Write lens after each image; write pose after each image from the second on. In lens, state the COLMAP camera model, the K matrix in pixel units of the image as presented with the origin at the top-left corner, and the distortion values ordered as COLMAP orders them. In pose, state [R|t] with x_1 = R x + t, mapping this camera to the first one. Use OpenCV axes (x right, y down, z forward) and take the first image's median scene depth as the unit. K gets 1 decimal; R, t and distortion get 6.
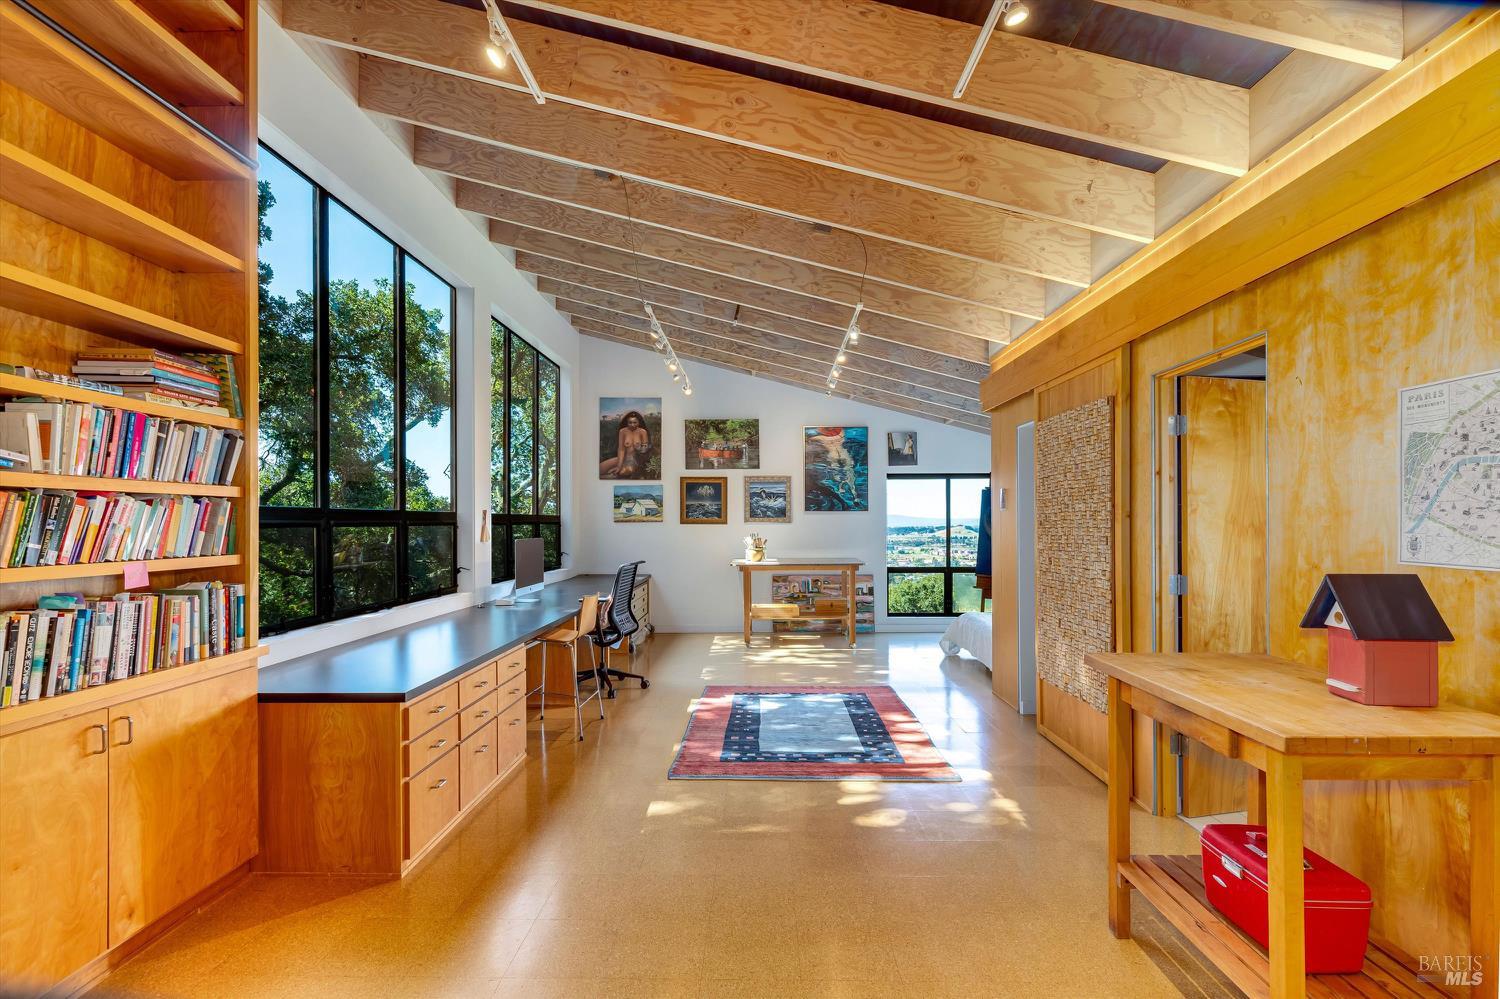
lens RADIAL K [[688.6, 0, 770.7], [0, 688.6, 524.2], [0, 0, 1]] dist [0.001047, 0.000463]
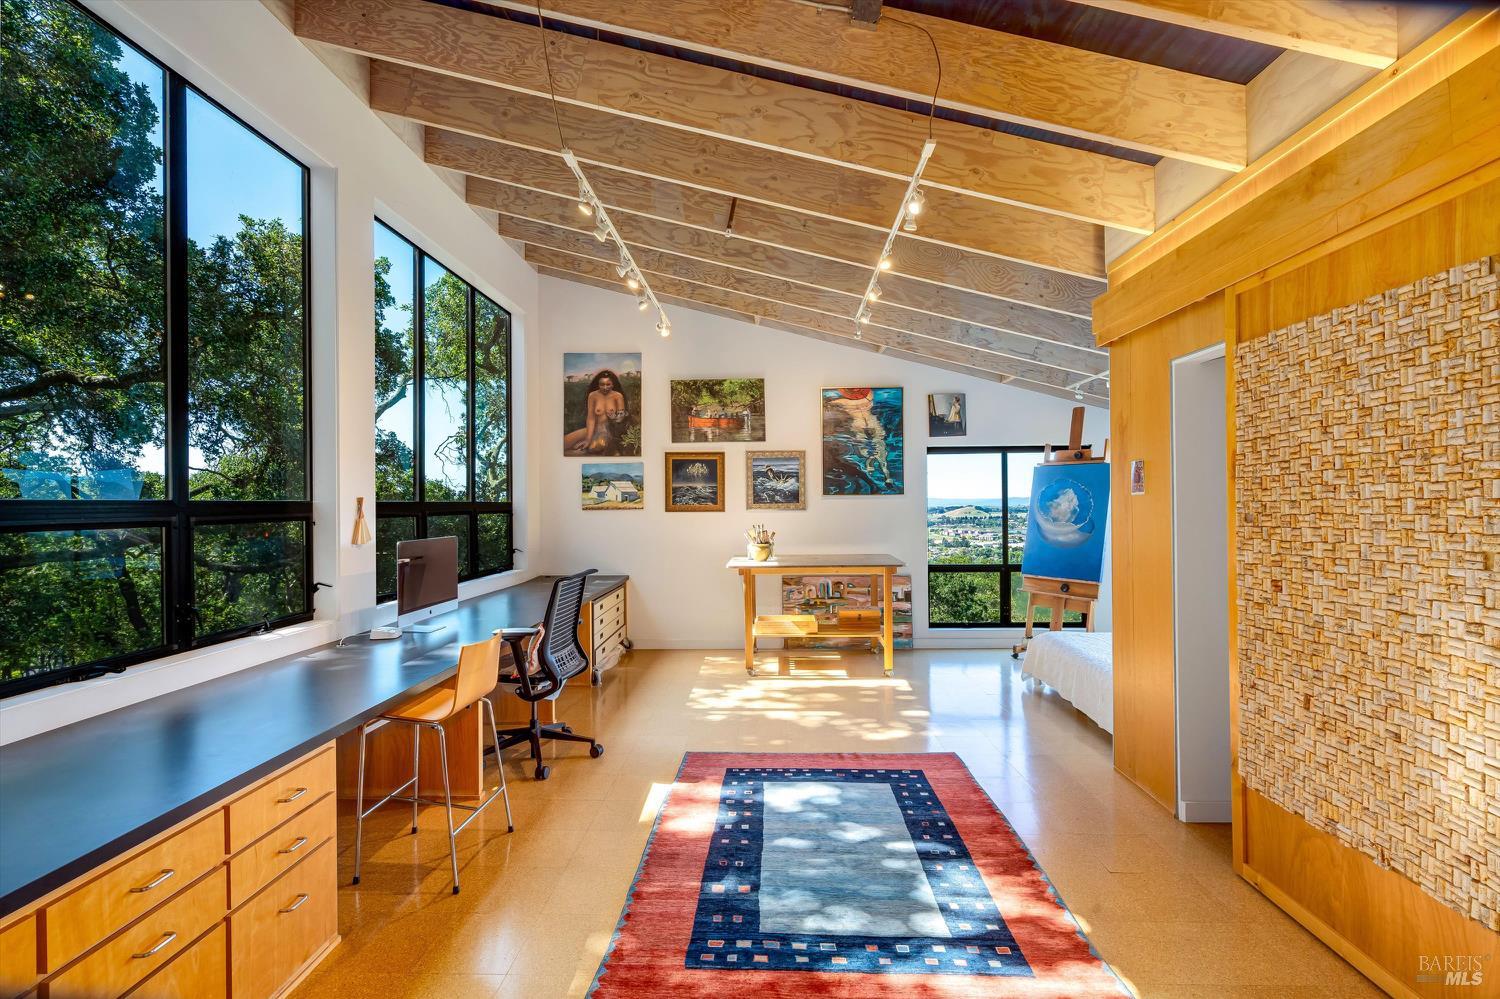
lens RADIAL K [[678.3, 0, 756.4], [0, 678.3, 504.9], [0, 0, 1]] dist [-0.001127, -0.000442]
pose [[0.999344, -0.004428, -0.035952, 0.001868], [0.004418, 0.999990, -0.000375, -0.011857], [0.035953, 0.000216, 0.999353, 0.355969]]
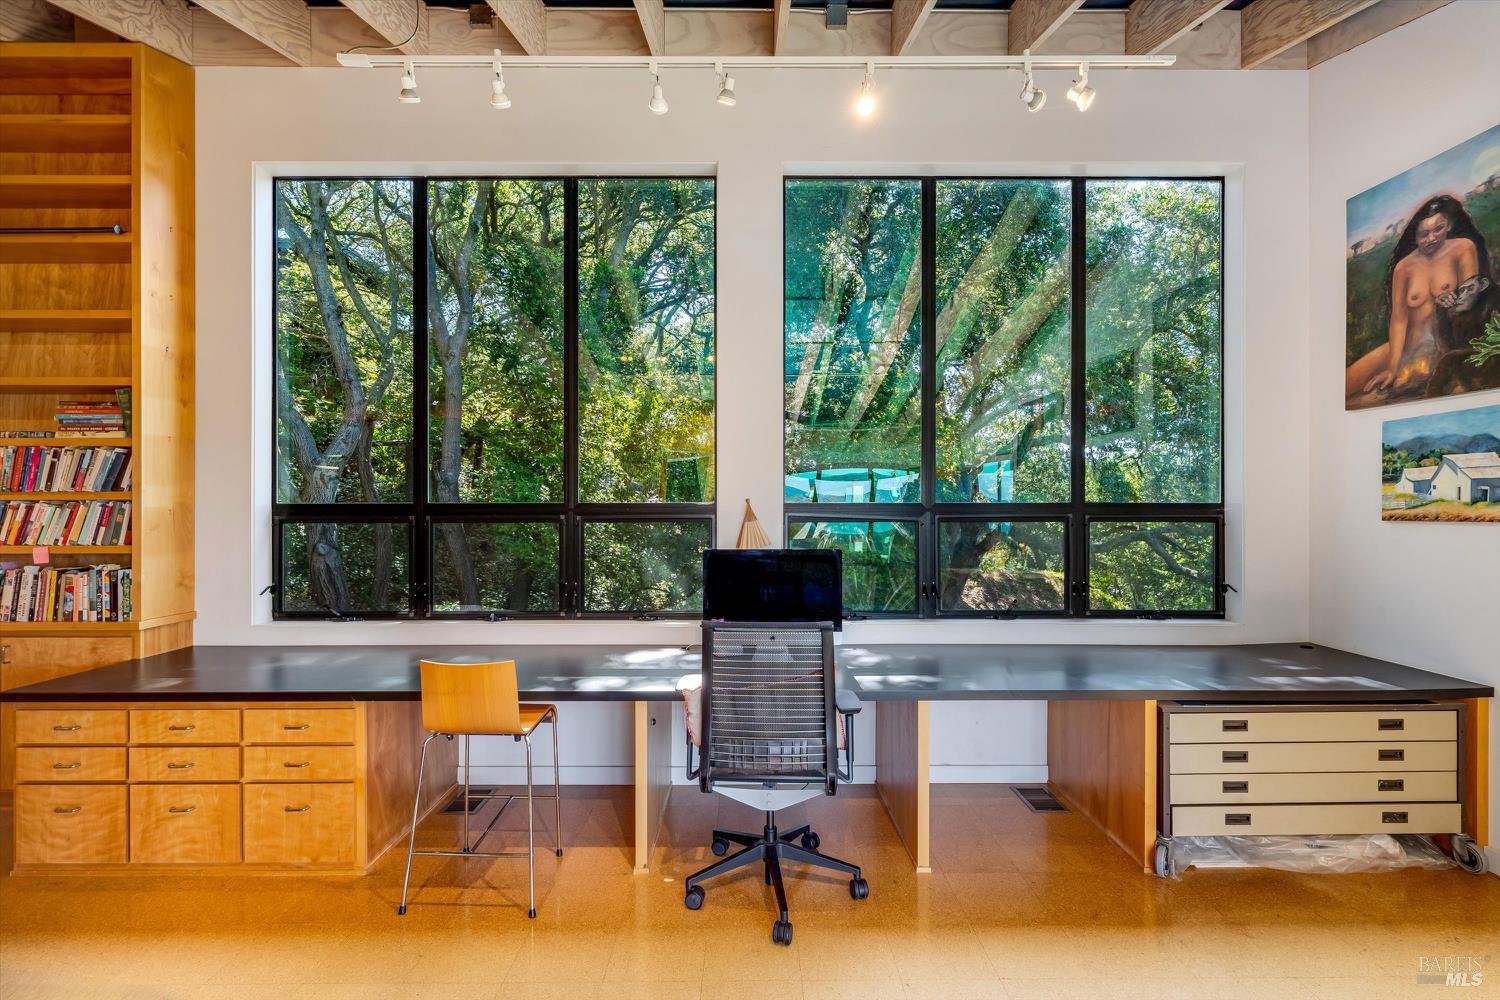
lens RADIAL K [[678.3, 0, 751.6], [0, 678.3, 502.9], [0, 0, 1]] dist [-0.001127, -0.000442]
pose [[-0.009806, 0.003044, -0.999947, 0.220997], [-0.002532, 0.999992, 0.003069, -0.019682], [0.999949, 0.002562, -0.009799, 1.049230]]
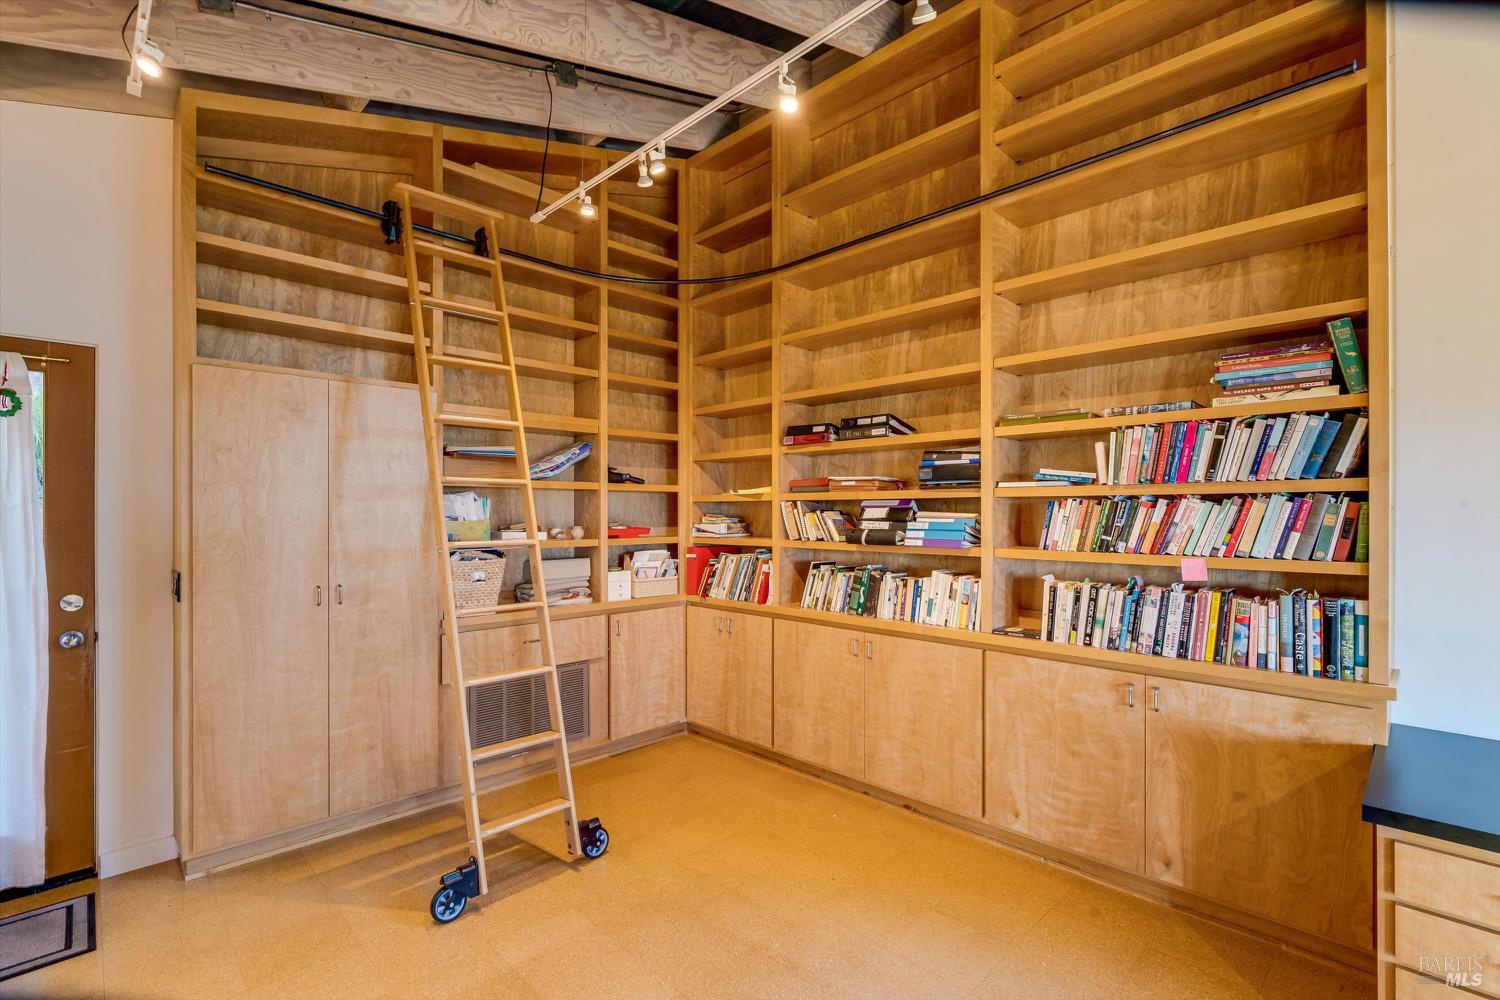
lens RADIAL K [[678.3, 0, 749.9], [0, 678.3, 508.1], [0, 0, 1]] dist [-0.001127, -0.000442]
pose [[-0.719841, 0.001316, -0.694138, 0.138269], [0.002979, 0.999995, -0.001194, -0.009989], [0.694132, -0.002928, -0.719841, 0.526770]]
